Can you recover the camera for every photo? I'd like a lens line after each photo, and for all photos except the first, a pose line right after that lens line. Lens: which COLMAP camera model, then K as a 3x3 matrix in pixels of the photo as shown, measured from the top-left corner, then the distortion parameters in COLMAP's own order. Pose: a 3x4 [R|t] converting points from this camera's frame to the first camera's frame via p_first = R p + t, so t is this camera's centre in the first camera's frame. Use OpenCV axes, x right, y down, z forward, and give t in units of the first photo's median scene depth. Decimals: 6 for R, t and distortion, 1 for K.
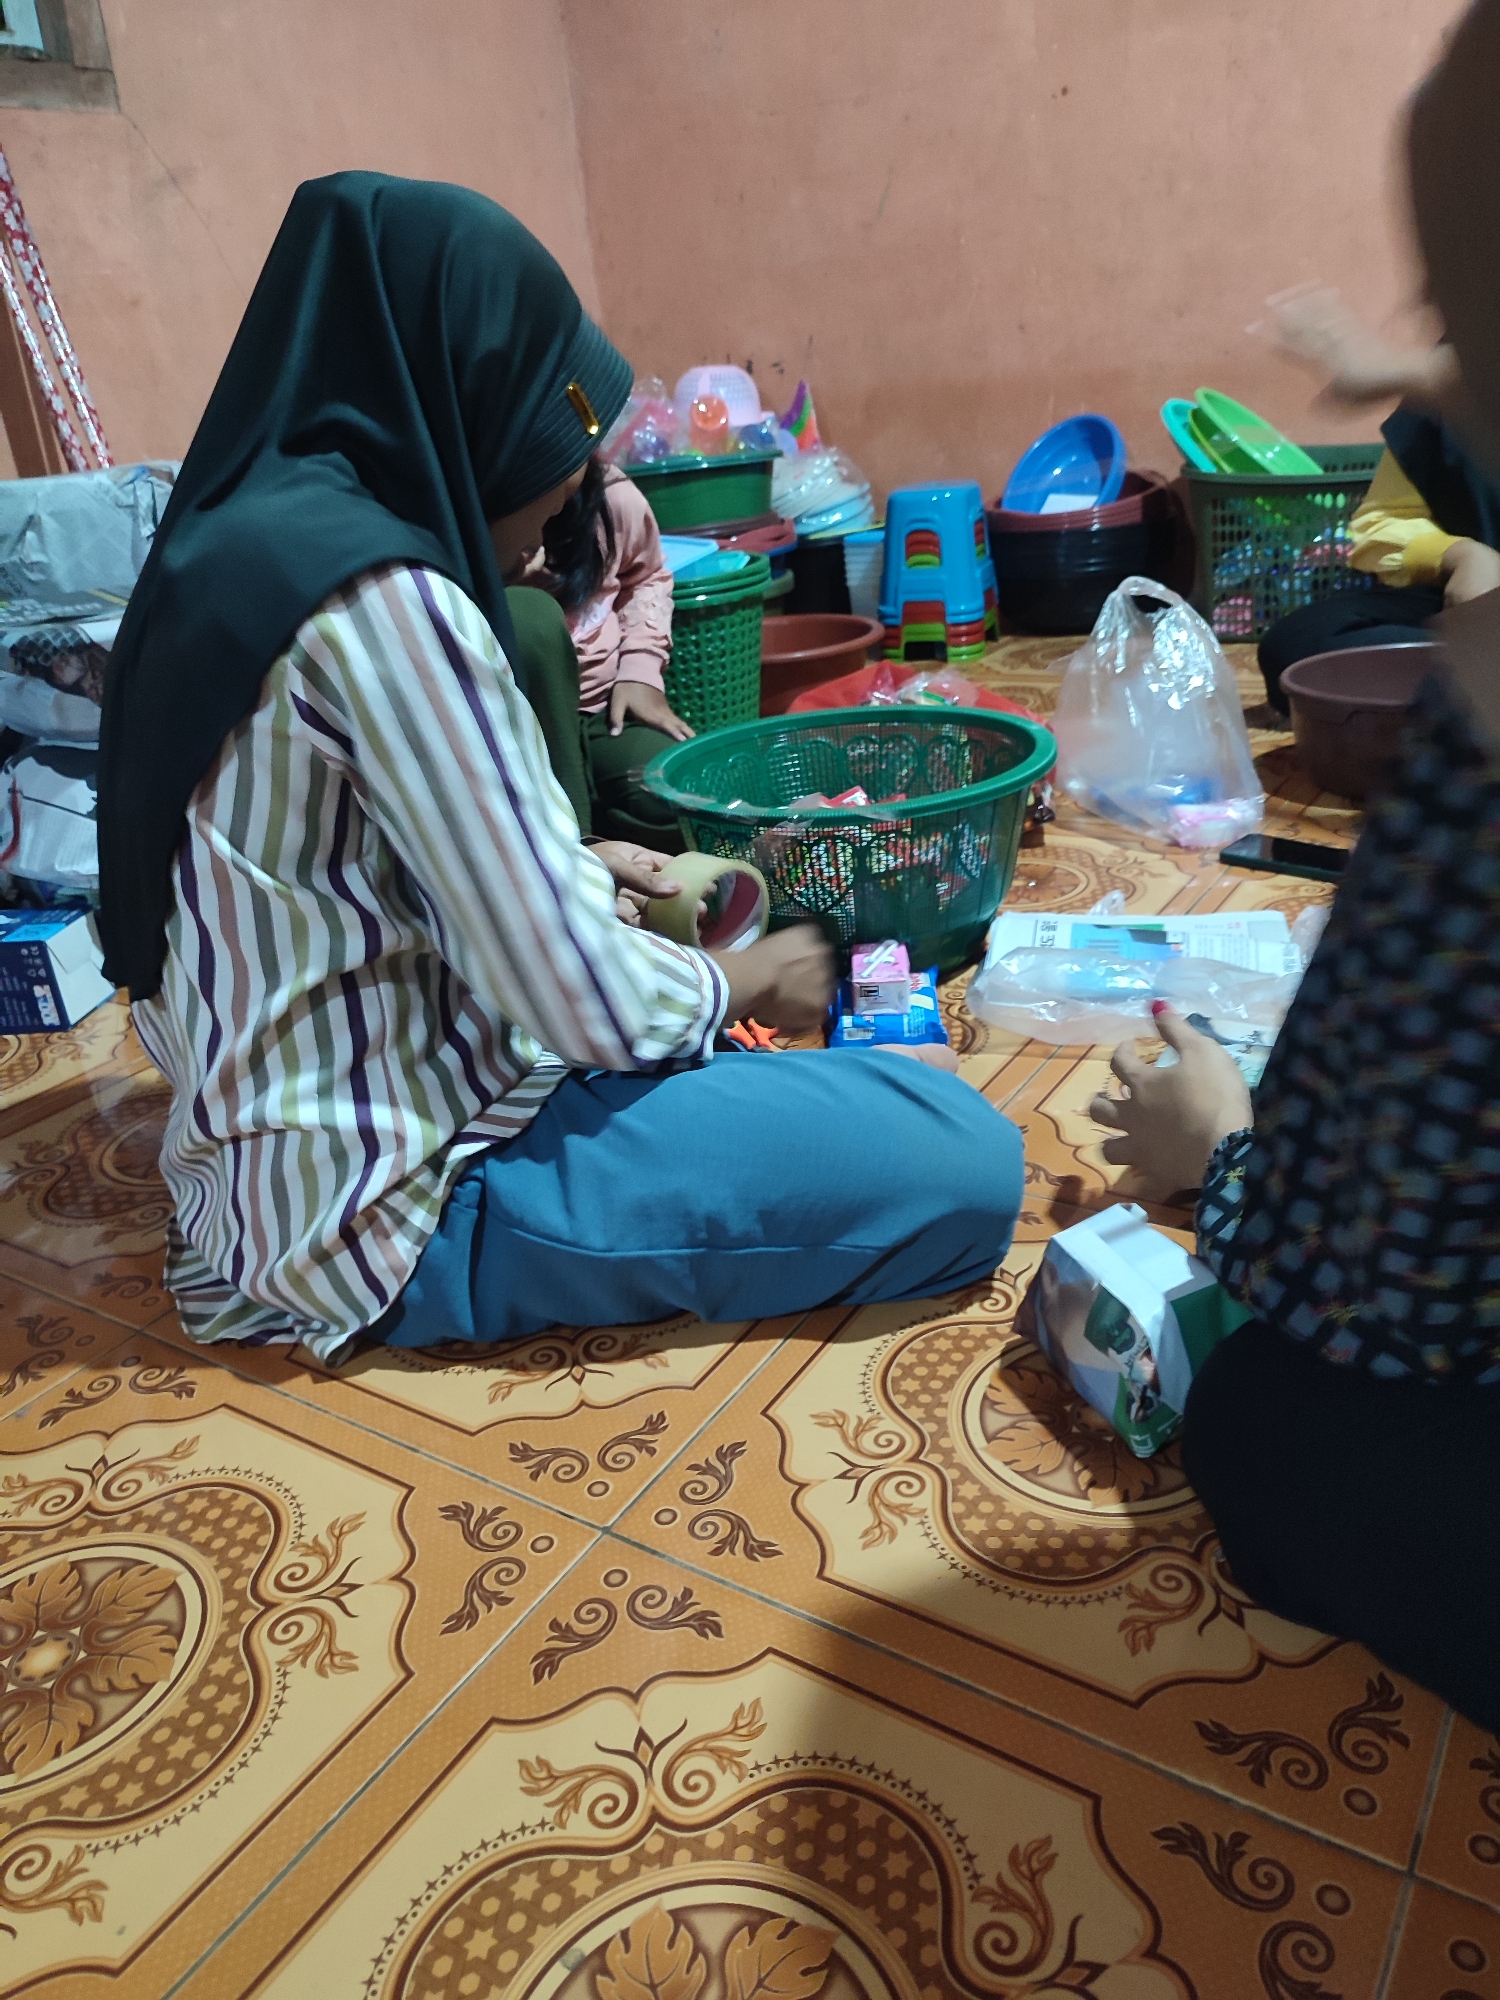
lens RADIAL K [[1469.7, 0, 781.8], [0, 1469.7, 1028.9], [0, 0, 1]] dist [0.016118, -0.028481]
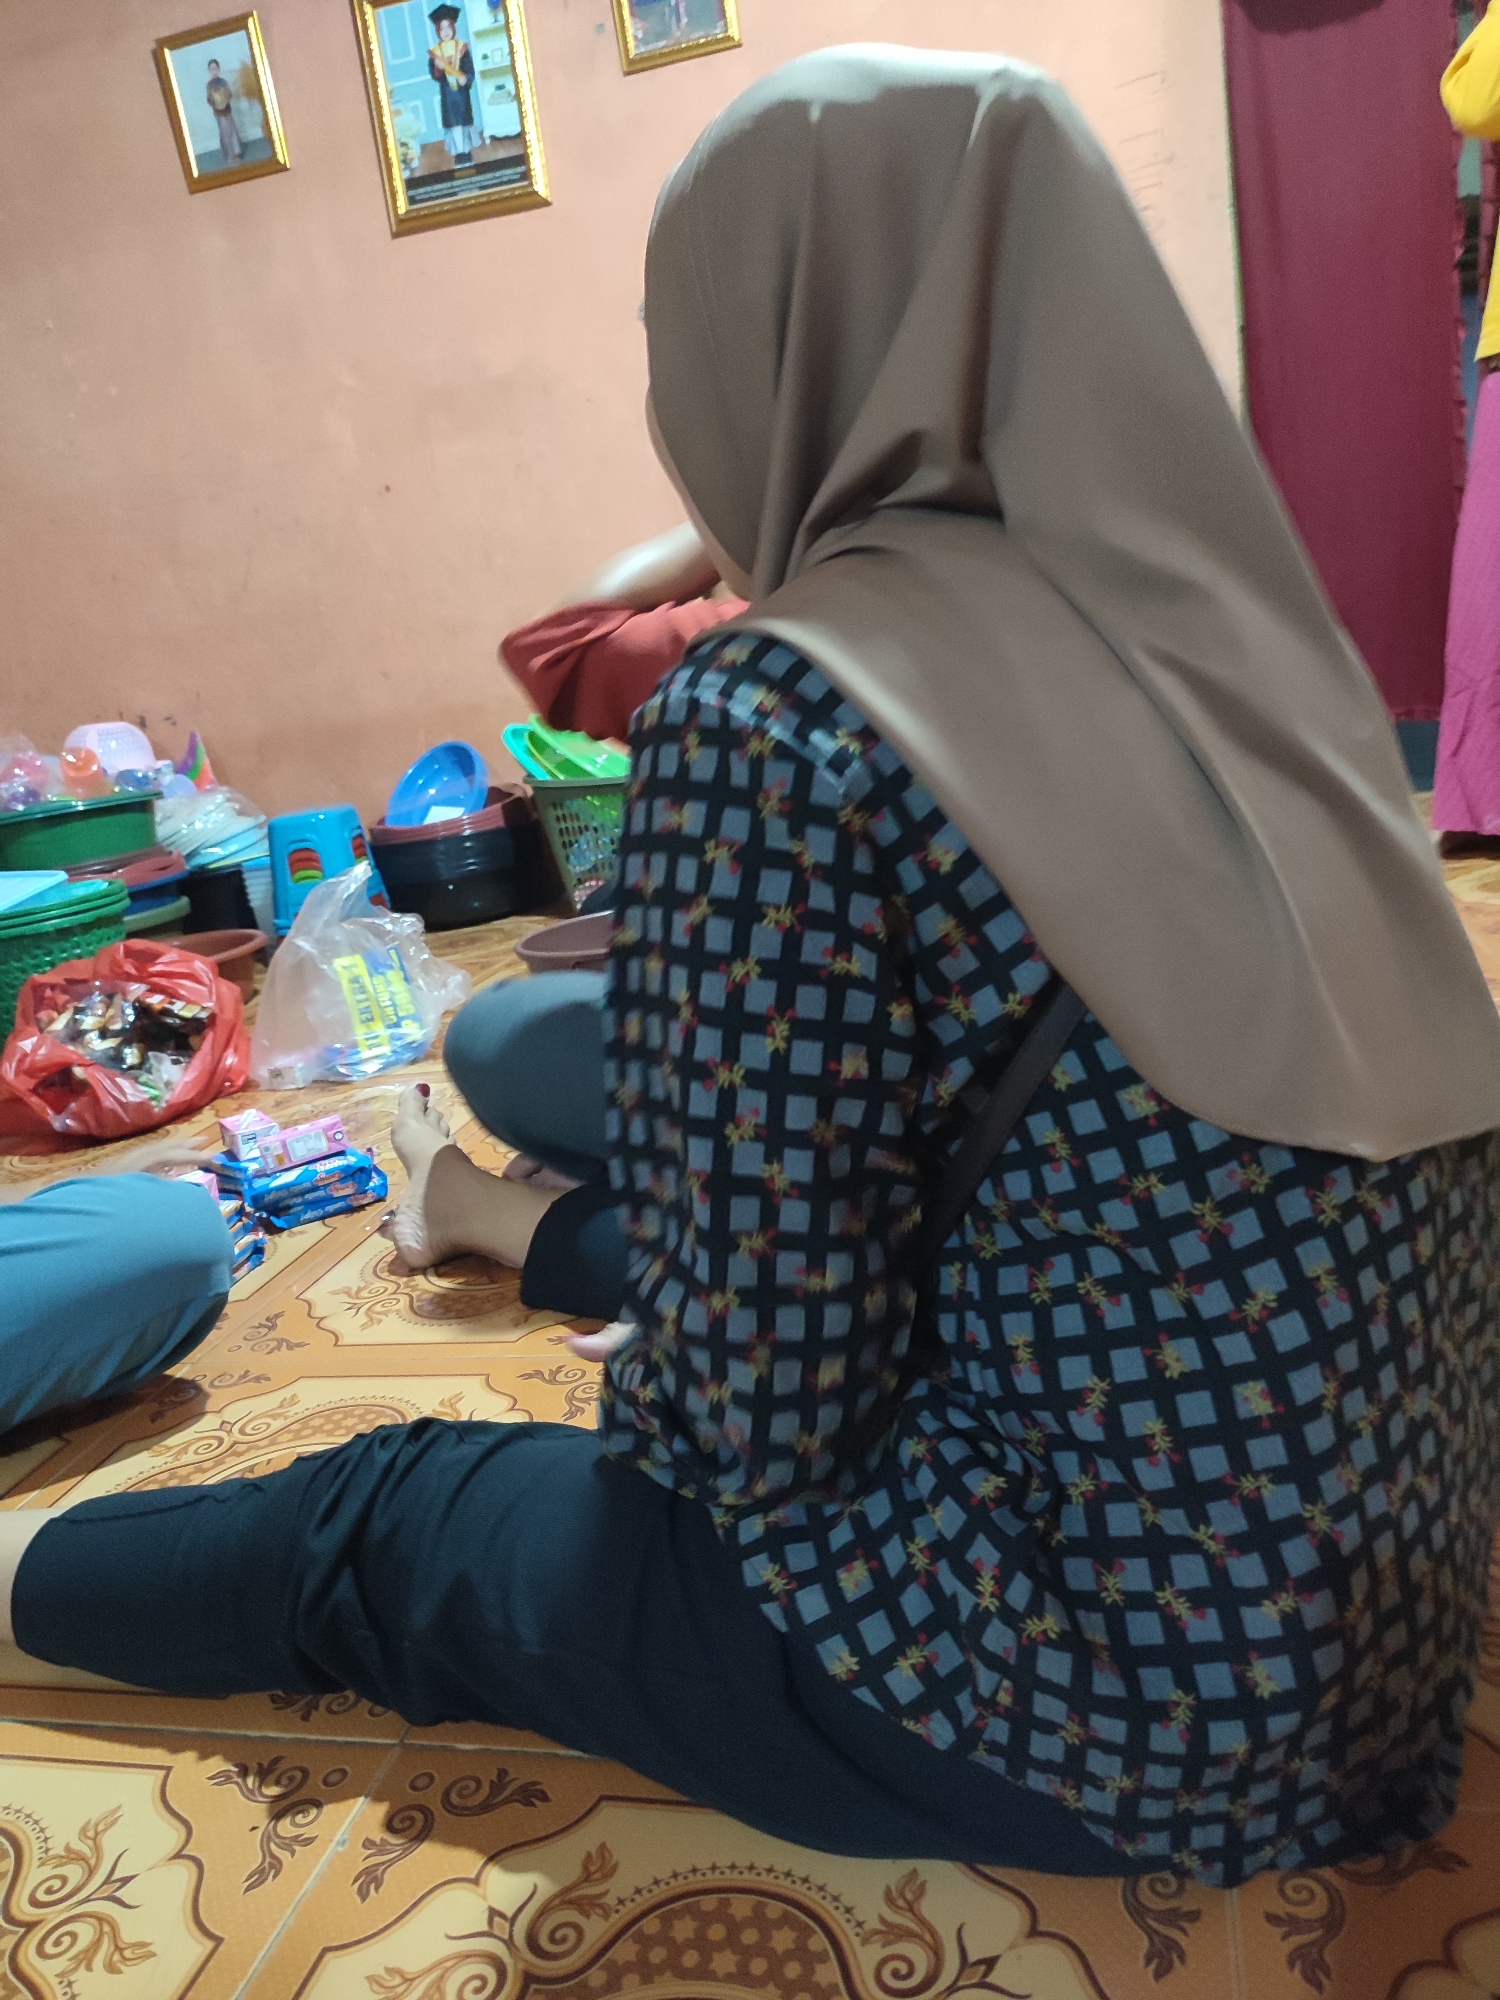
lens RADIAL K [[1469.7, 0, 770.6], [0, 1469.7, 1012.9], [0, 0, 1]] dist [0.016118, -0.028481]
pose [[0.947196, -0.120366, 0.297208, 0.137477], [0.182343, 0.964611, -0.190465, 0.083241], [-0.263764, 0.234602, 0.935623, -0.144462]]
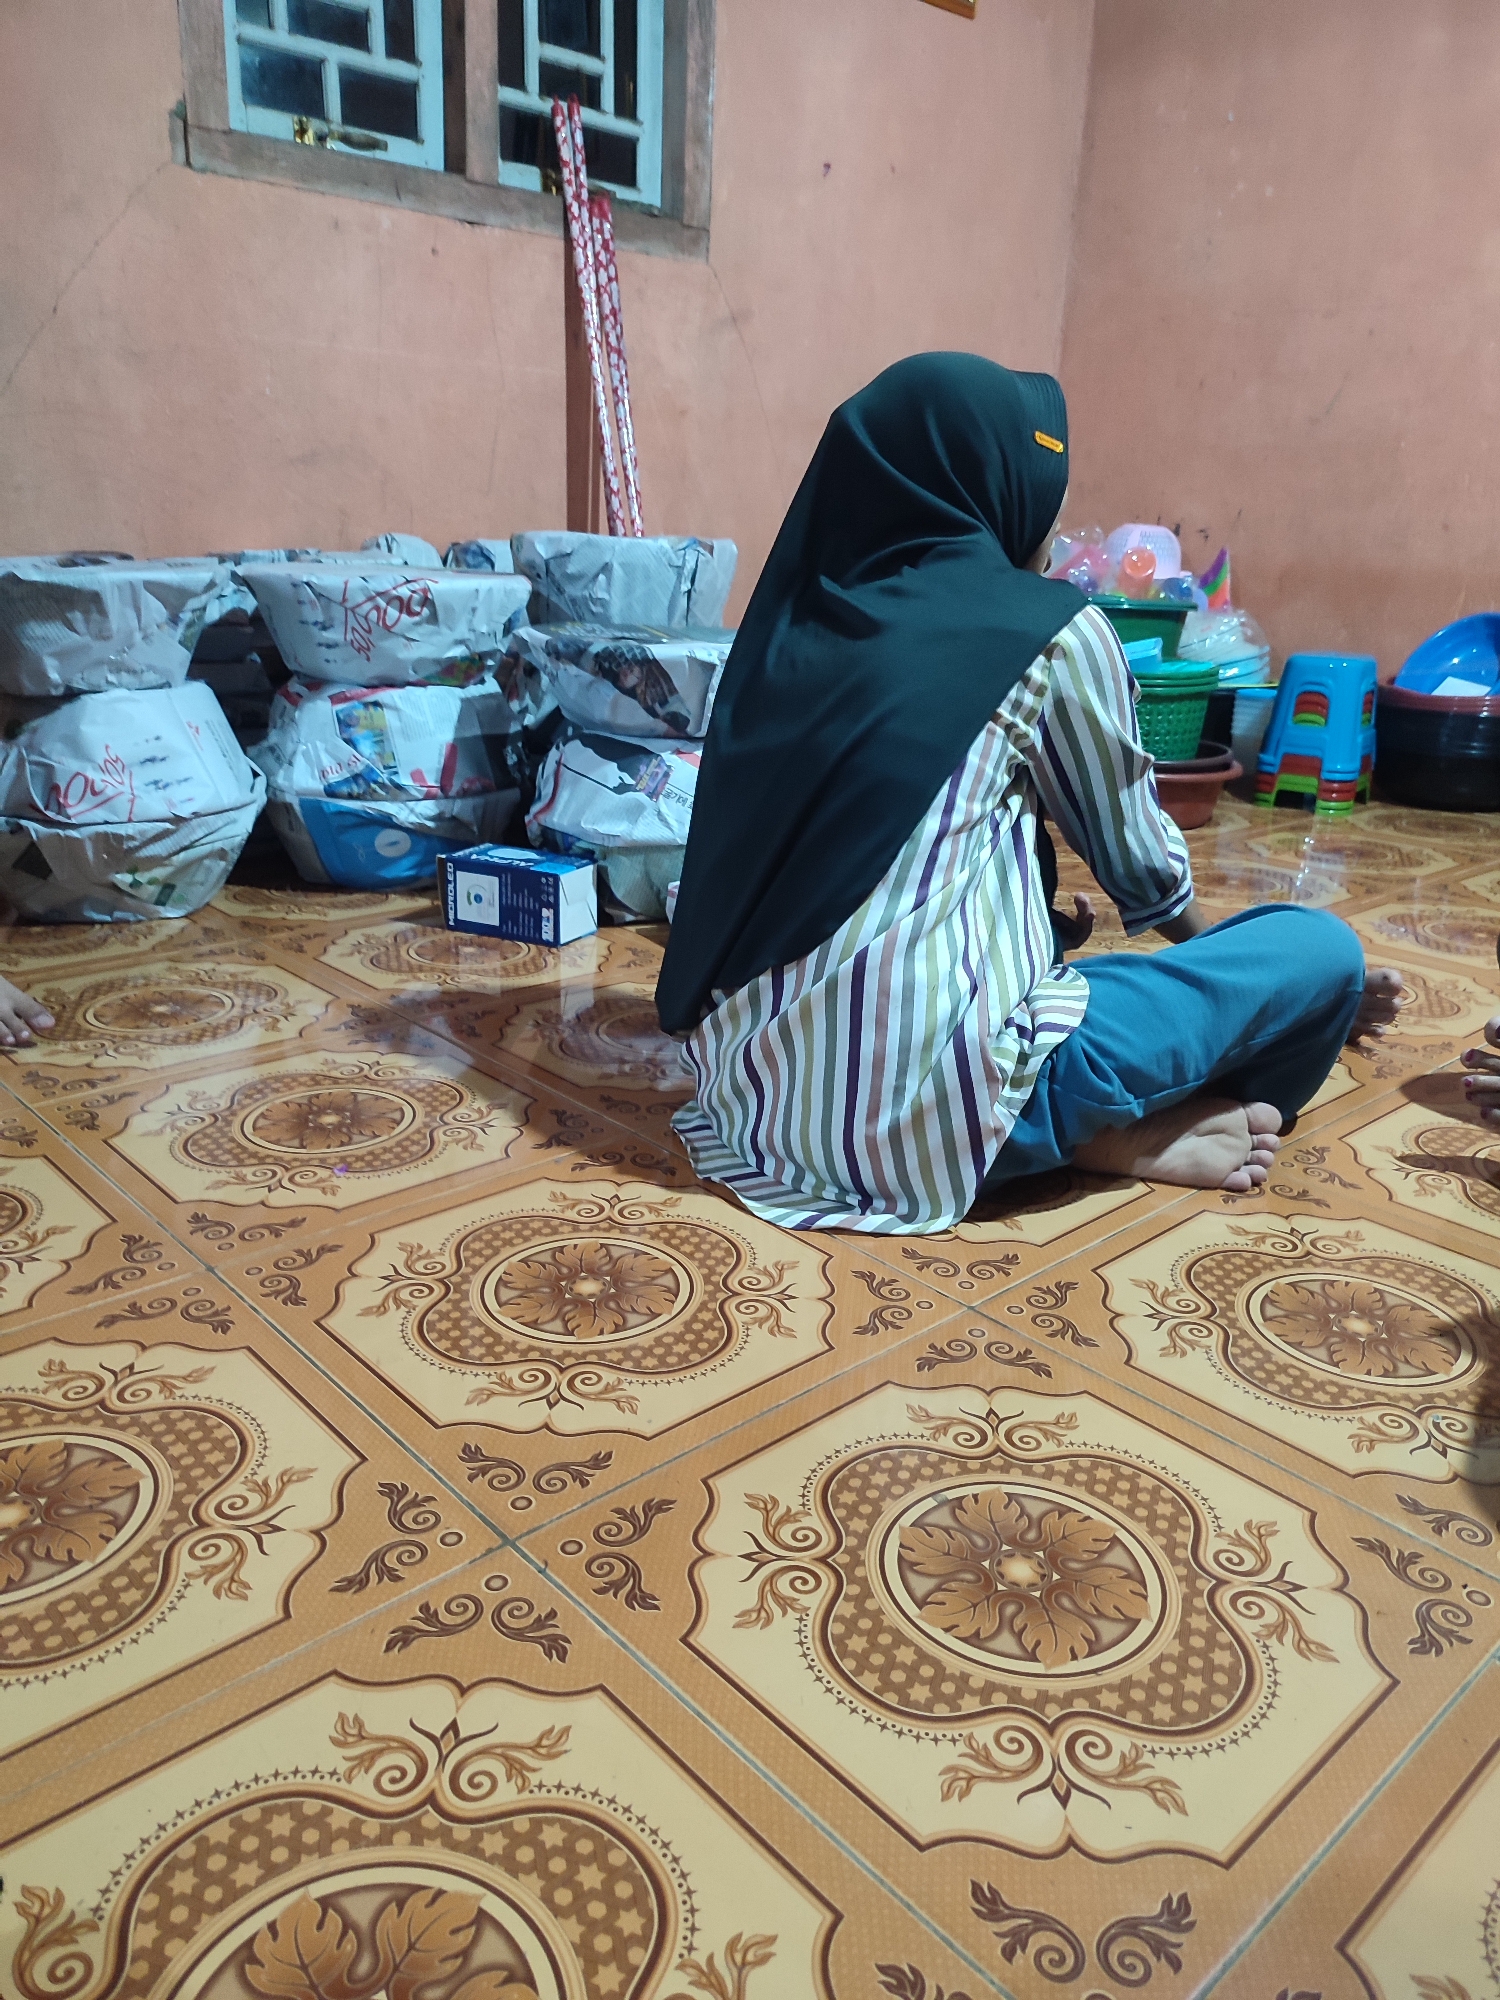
lens RADIAL K [[1469.7, 0, 769.3], [0, 1469.7, 1020.1], [0, 0, 1]] dist [0.016118, -0.028481]
pose [[0.958247, 0.199653, -0.204698, -0.031668], [-0.217121, 0.973875, -0.066529, 0.092960], [0.186068, 0.108195, 0.976562, -0.181882]]
